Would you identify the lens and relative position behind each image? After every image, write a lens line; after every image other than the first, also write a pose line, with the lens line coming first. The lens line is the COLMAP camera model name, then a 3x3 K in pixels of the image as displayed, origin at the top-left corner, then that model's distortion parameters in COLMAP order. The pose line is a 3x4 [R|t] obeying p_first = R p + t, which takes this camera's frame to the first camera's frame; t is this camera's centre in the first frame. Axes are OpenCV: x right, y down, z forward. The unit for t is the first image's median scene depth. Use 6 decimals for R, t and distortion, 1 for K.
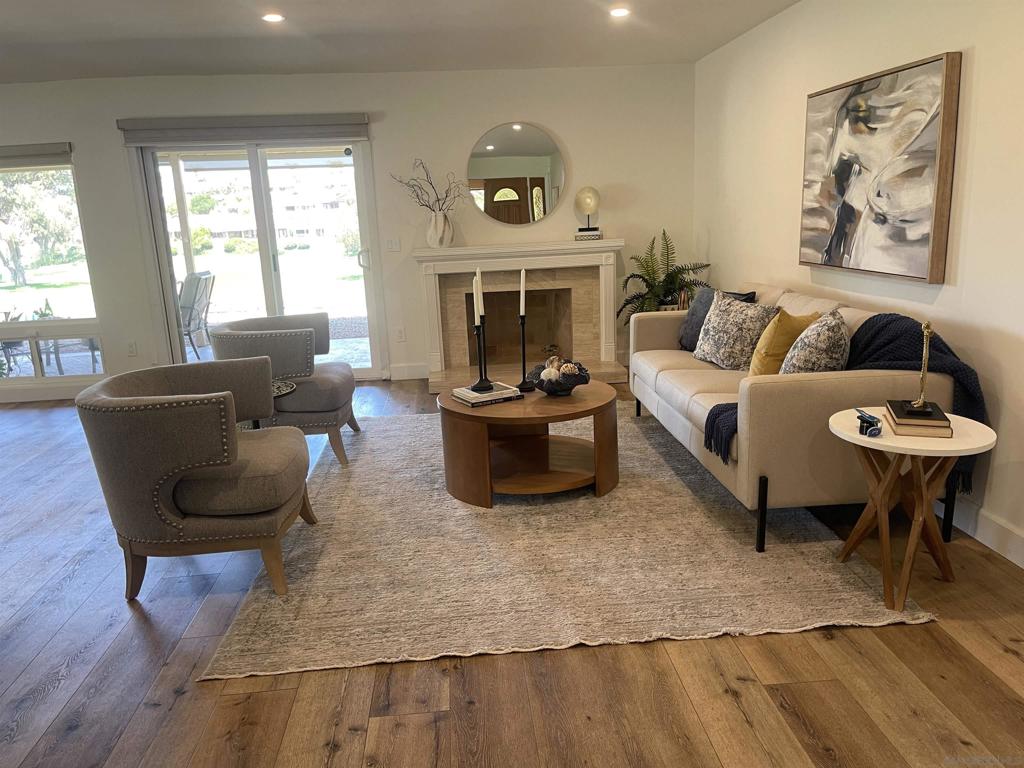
lens RADIAL K [[782.0, 0, 512.0], [0, 782.0, 384.0], [0, 0, 1]] dist [0.007640, -0.012328]
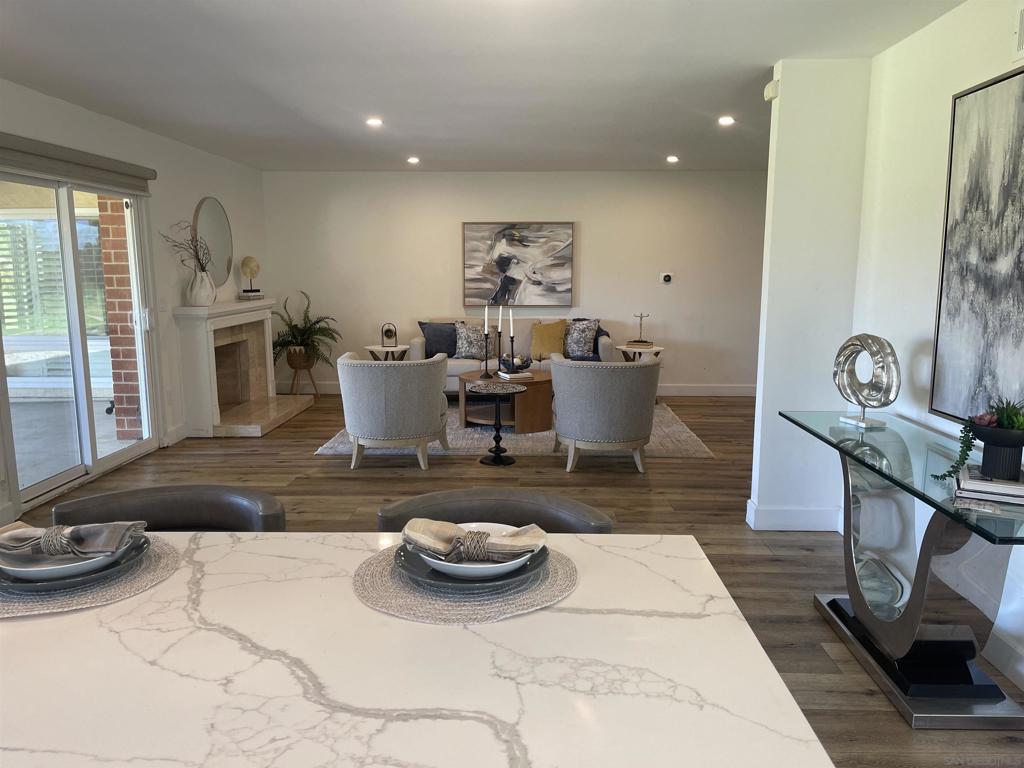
lens RADIAL K [[782.0, 0, 512.0], [0, 782.0, 384.0], [0, 0, 1]] dist [0.007640, -0.012328]
pose [[0.112159, -0.100396, 0.988606, -1.847793], [0.212608, 0.974269, 0.074819, -0.102718], [-0.970679, 0.201794, 0.130618, 0.798034]]
